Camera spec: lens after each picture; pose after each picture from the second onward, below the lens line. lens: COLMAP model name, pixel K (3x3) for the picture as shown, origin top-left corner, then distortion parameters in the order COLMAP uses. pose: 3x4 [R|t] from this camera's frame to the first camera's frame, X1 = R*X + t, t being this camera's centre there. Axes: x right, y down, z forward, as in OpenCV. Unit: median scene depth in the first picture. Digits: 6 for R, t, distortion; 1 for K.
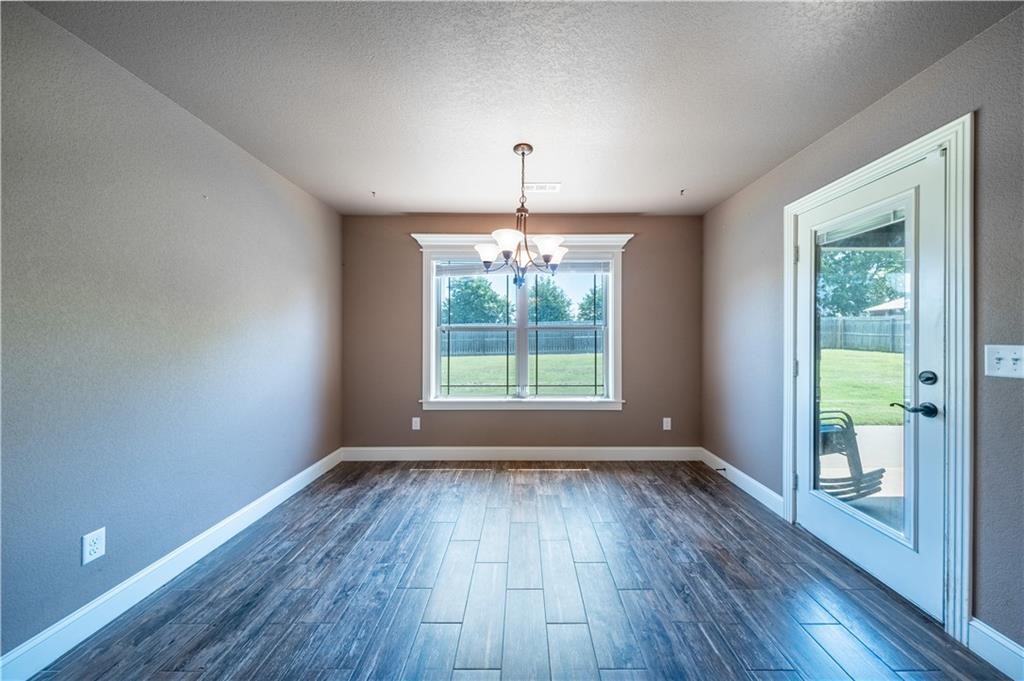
lens RADIAL K [[353.8, 0, 522.0], [0, 353.8, 336.6], [0, 0, 1]] dist [0.046801, -0.000153]
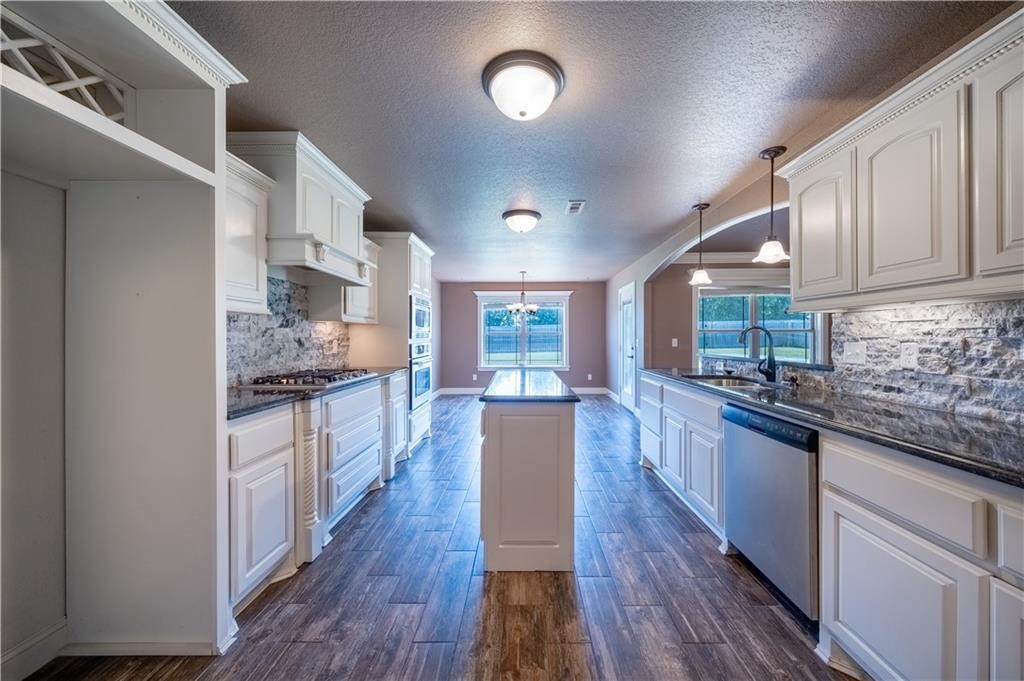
lens RADIAL K [[353.8, 0, 522.0], [0, 353.8, 336.6], [0, 0, 1]] dist [0.046801, -0.000153]
pose [[0.999981, -0.002909, -0.005464, 0.004600], [0.002898, 0.999994, -0.002041, -0.000574], [0.005470, 0.002025, 0.999983, -1.193072]]
